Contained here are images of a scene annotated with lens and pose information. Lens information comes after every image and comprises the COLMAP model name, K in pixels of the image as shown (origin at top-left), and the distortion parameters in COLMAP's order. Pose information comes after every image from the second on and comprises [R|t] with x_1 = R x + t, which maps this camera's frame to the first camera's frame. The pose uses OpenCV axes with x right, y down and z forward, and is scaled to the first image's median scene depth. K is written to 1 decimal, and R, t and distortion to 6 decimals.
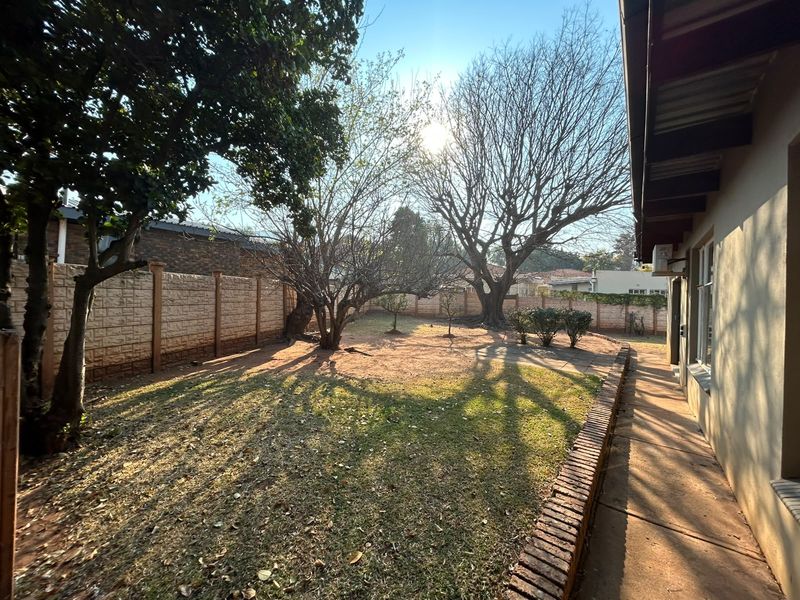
lens RADIAL K [[316.0, 0, 398.2], [0, 316.0, 300.0], [0, 0, 1]] dist [-0.000115, -0.000054]
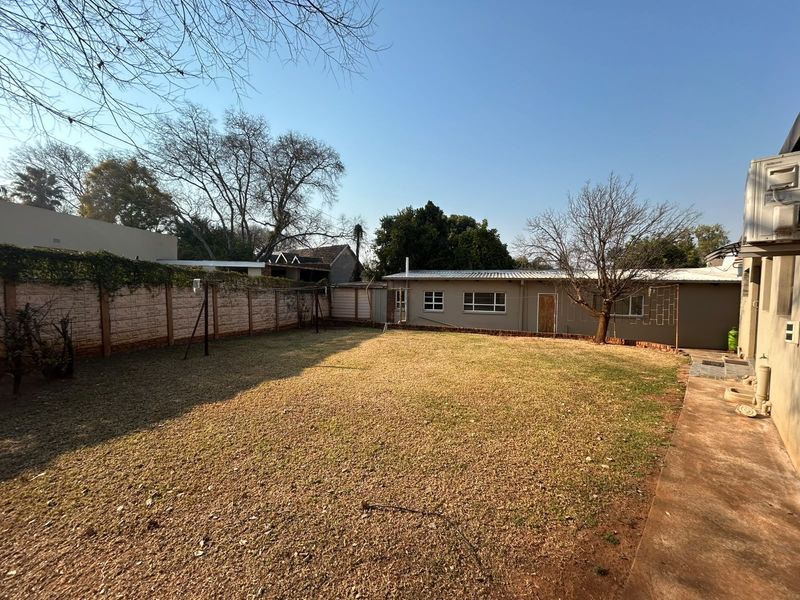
lens RADIAL K [[316.0, 0, 399.1], [0, 316.0, 300.4], [0, 0, 1]] dist [-0.000115, -0.000054]
pose [[0.120754, -0.073998, 0.989921, 0.458674], [-0.002647, 0.997190, 0.074864, 0.008978], [-0.992679, -0.011660, 0.120218, 0.576401]]
